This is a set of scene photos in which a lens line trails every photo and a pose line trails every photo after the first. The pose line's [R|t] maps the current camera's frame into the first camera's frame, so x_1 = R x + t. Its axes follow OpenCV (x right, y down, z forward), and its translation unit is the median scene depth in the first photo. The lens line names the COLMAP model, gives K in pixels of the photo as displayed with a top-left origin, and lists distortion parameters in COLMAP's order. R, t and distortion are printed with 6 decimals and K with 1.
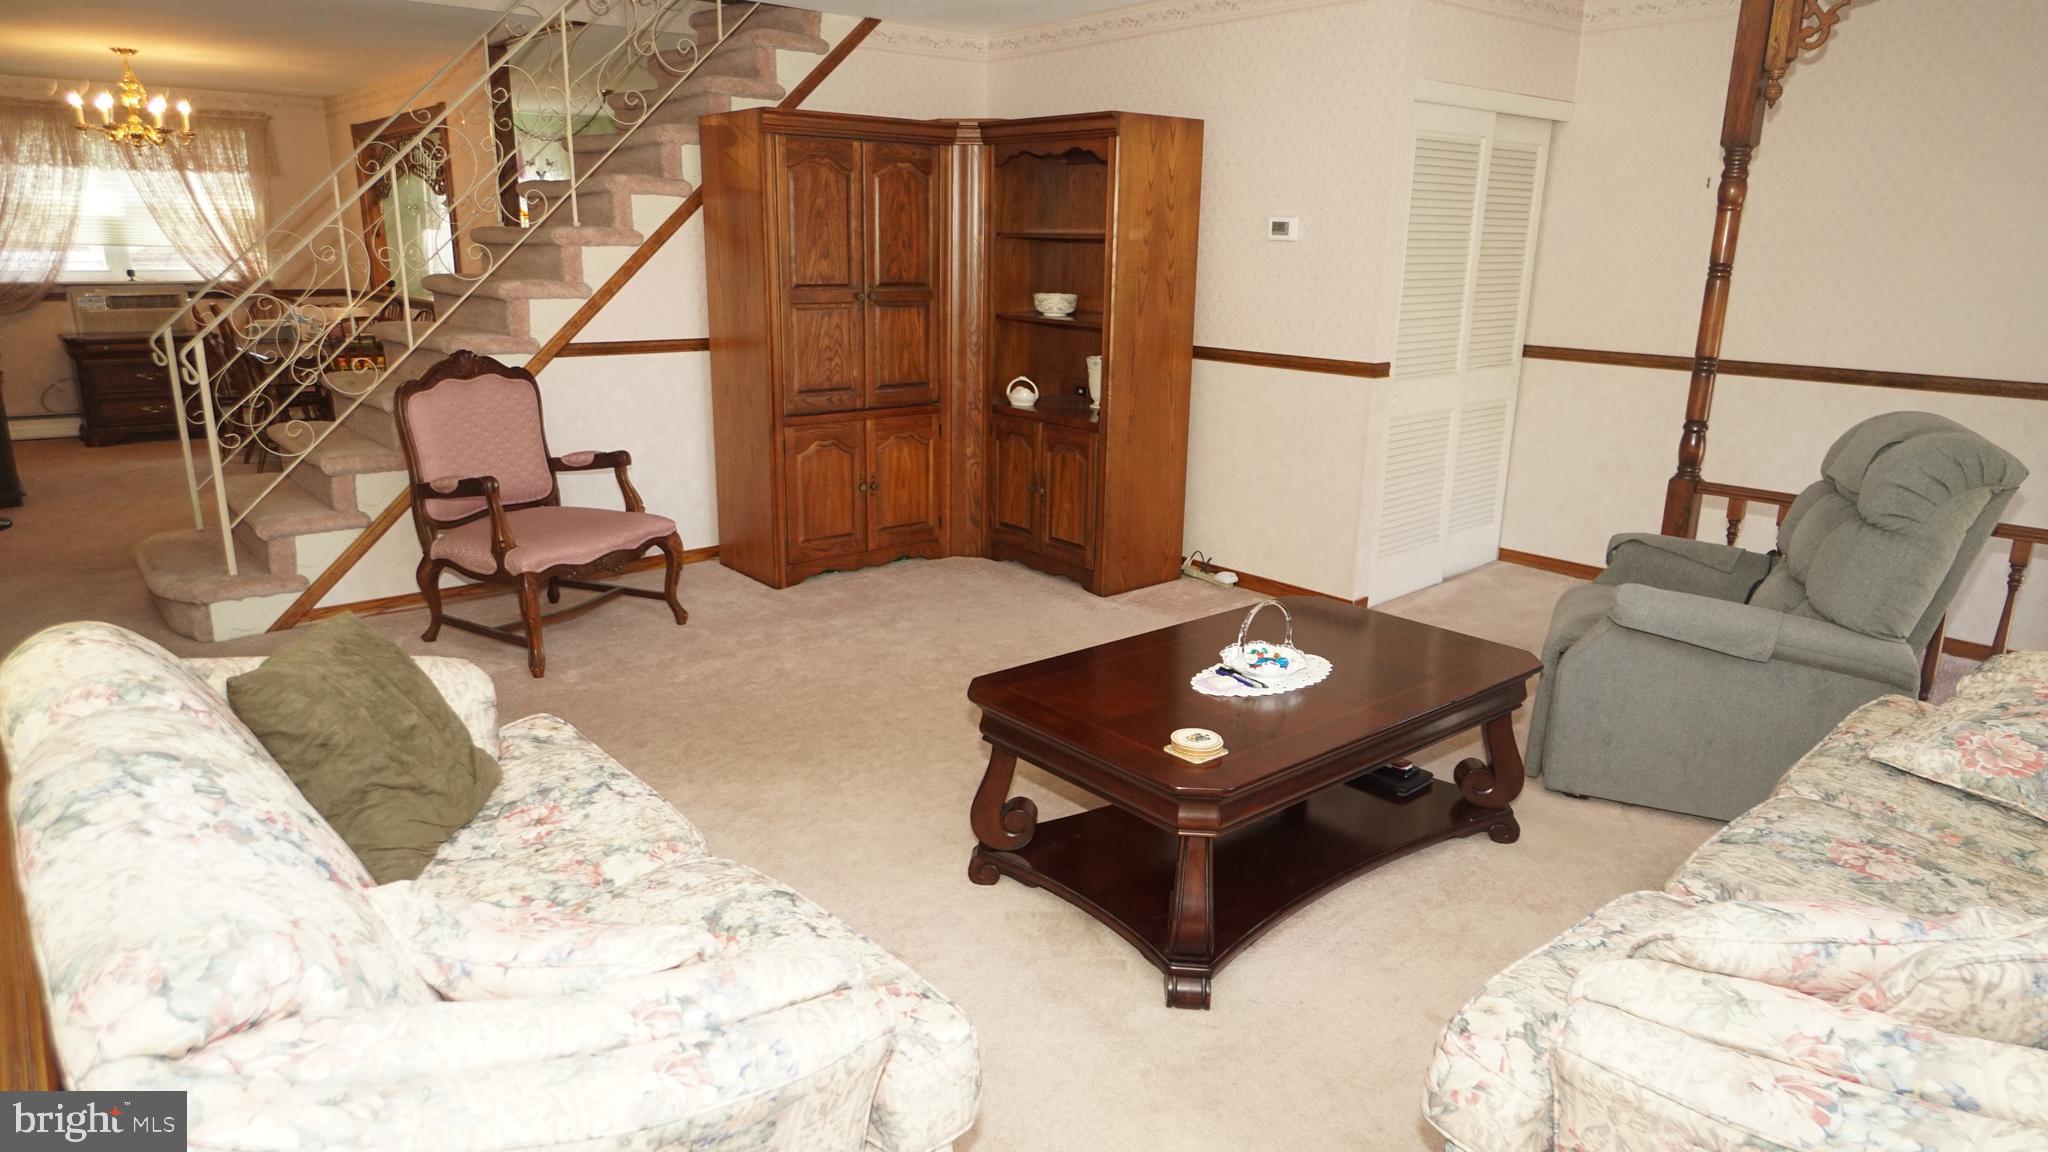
lens RADIAL K [[1187.5, 0, 1013.2], [0, 1187.5, 567.5], [0, 0, 1]] dist [-0.007209, -0.001613]
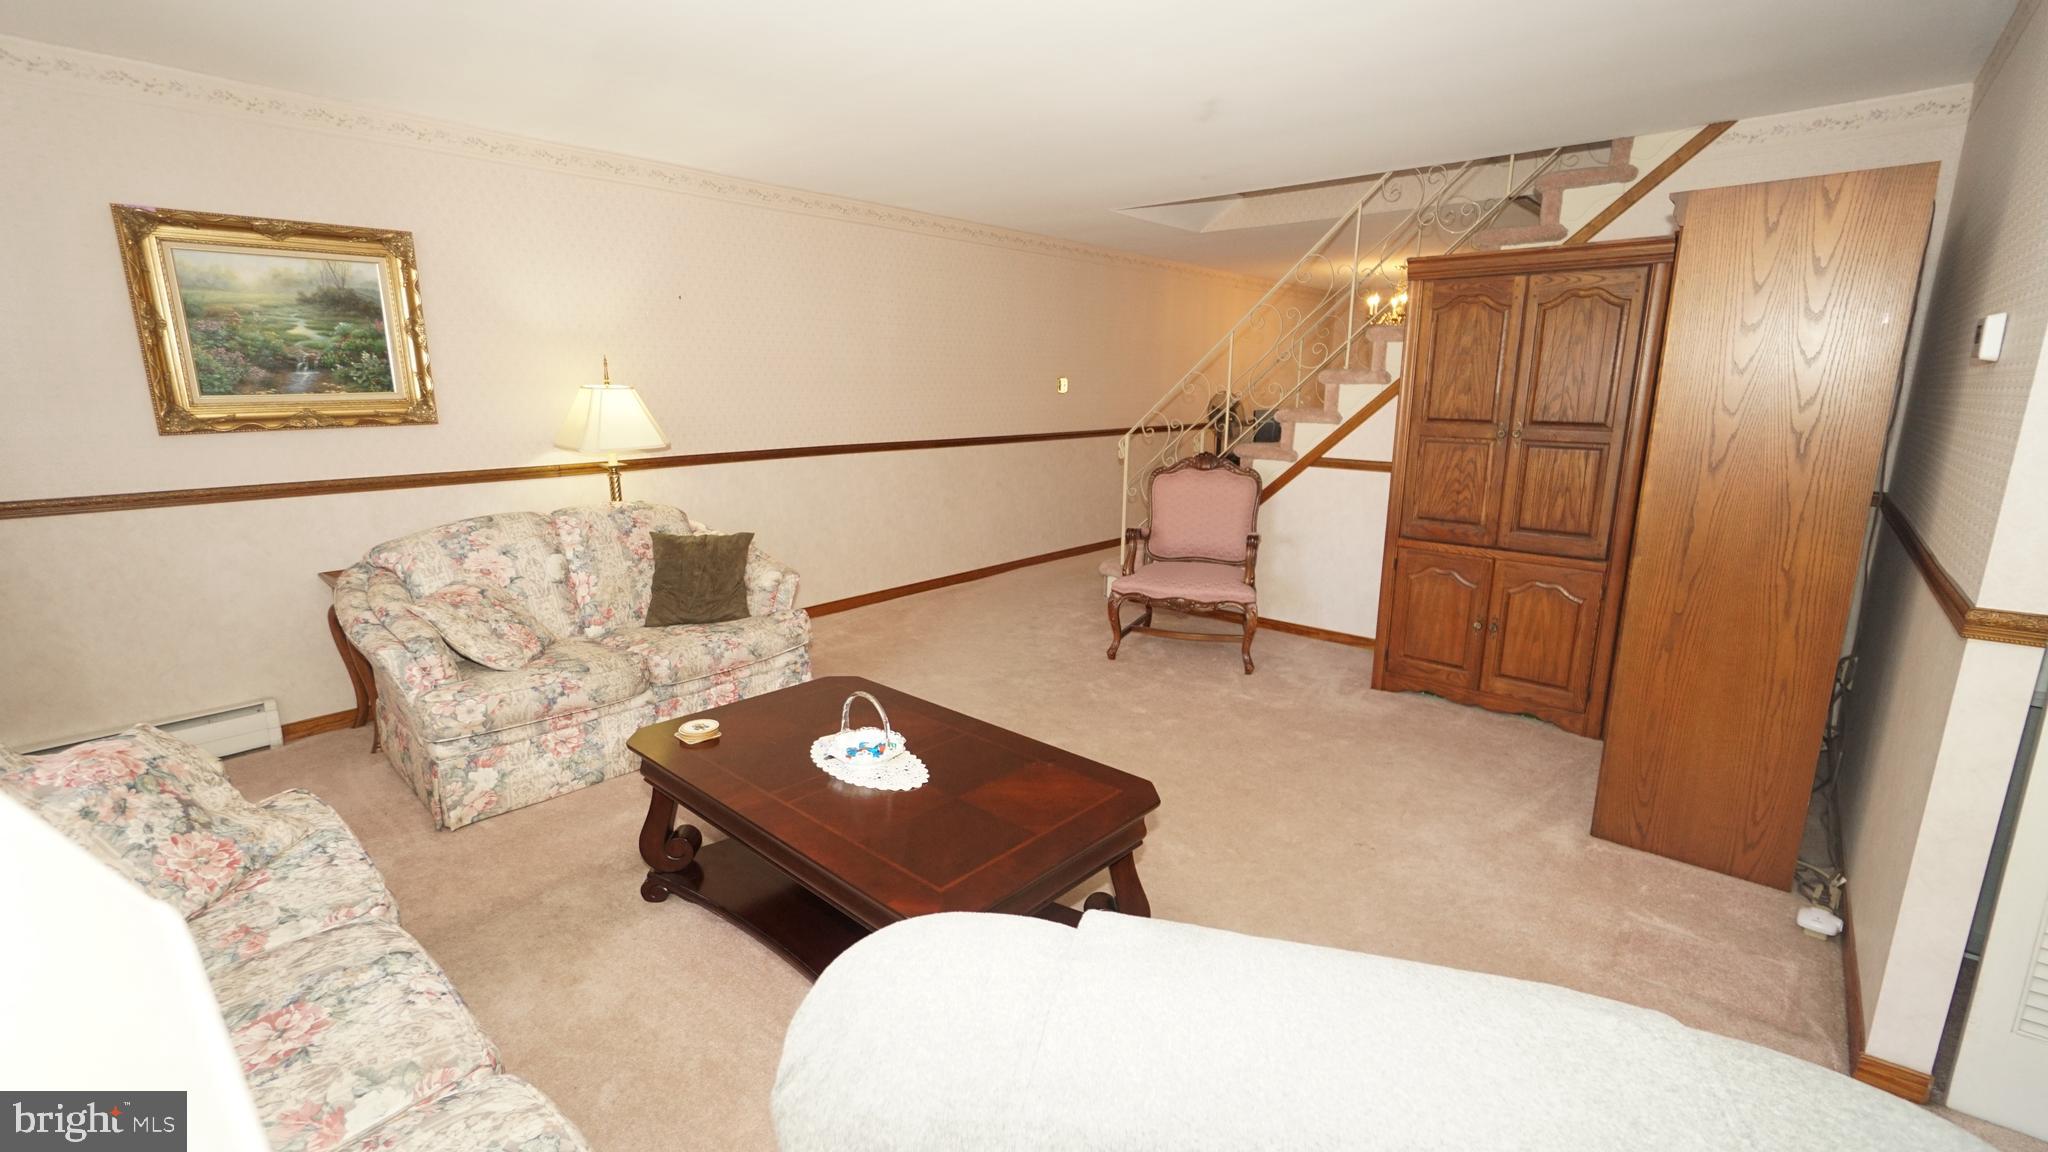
lens RADIAL K [[879.5, 0, 1014.1], [0, 879.5, 579.4], [0, 0, 1]] dist [-0.003300, -0.000181]
pose [[0.162213, 0.207324, -0.964730, 0.531343], [-0.260229, 0.952056, 0.160845, -0.126592], [0.951823, 0.224959, 0.208388, 0.497547]]
